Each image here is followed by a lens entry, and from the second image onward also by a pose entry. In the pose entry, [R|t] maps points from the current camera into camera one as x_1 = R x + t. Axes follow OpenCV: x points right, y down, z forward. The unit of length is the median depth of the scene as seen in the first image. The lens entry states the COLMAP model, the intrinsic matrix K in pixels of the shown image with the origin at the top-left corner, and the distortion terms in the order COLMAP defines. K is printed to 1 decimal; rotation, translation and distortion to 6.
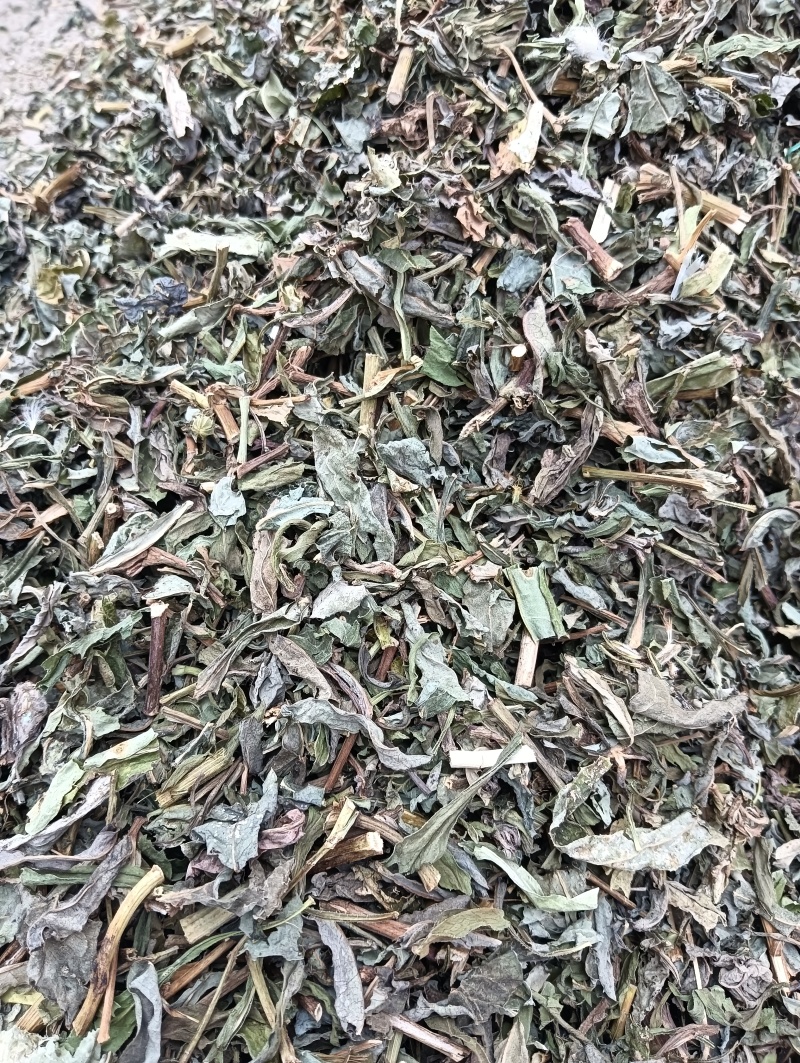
lens RADIAL K [[866.8, 0, 400.0], [0, 866.8, 531.5], [0, 0, 1]] dist [0.095965, -0.267578]
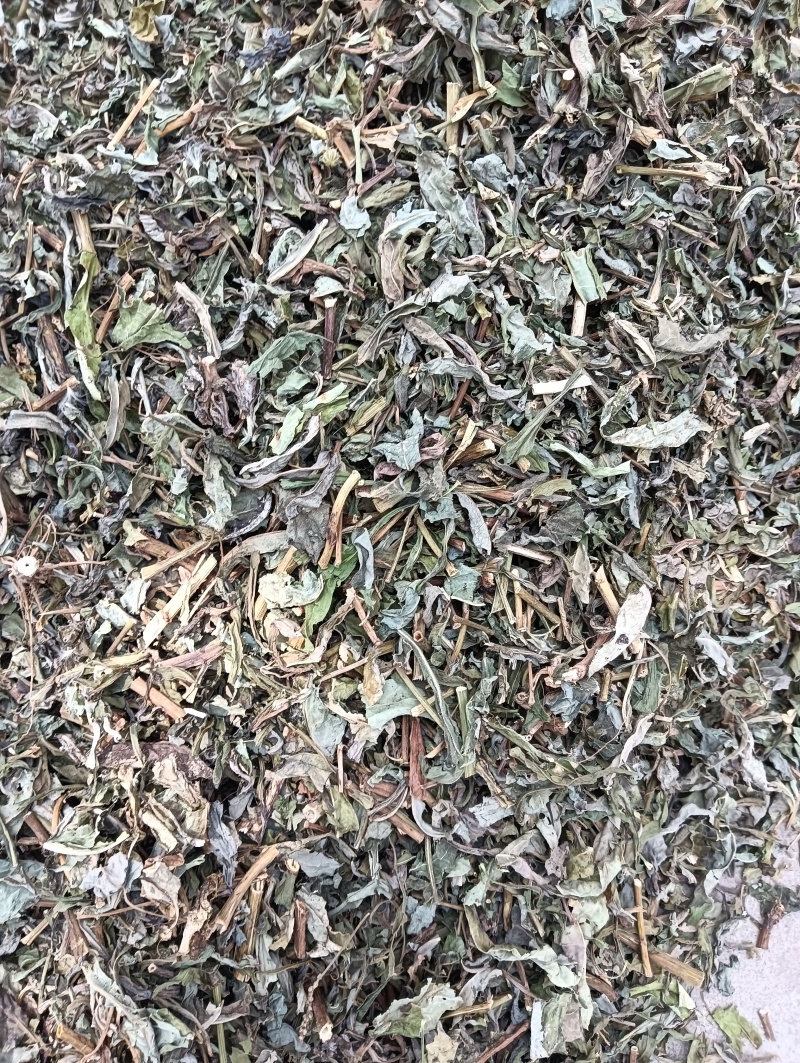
lens RADIAL K [[866.0, 0, 418.1], [0, 866.0, 532.0], [0, 0, 1]] dist [0.093570, -0.244315]
pose [[0.995075, -0.095358, 0.027080, -0.187356], [0.078780, 0.926544, 0.367845, -0.073130], [-0.060168, -0.363899, 0.929493, -0.436188]]
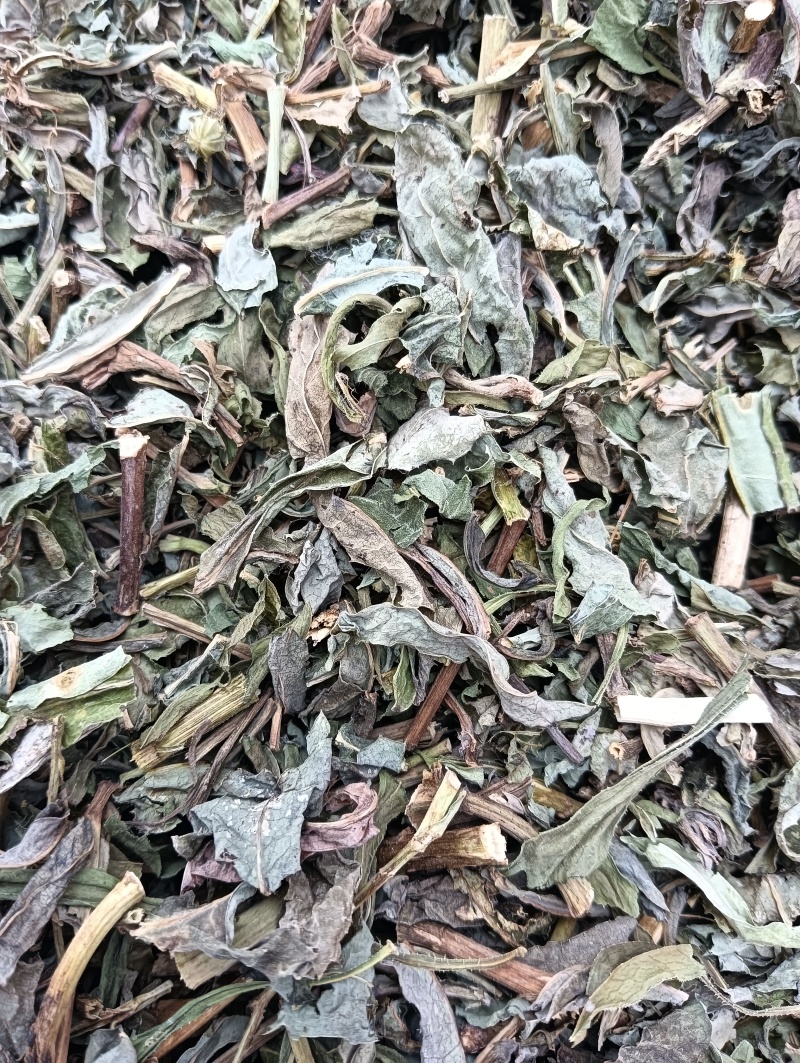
lens RADIAL K [[866.8, 0, 400.0], [0, 866.8, 531.5], [0, 0, 1]] dist [0.095965, -0.267578]
pose [[0.999165, 0.032237, -0.025085, -0.074019], [-0.027211, 0.983321, 0.179831, 0.033696], [0.030464, -0.178998, 0.983378, 0.389276]]
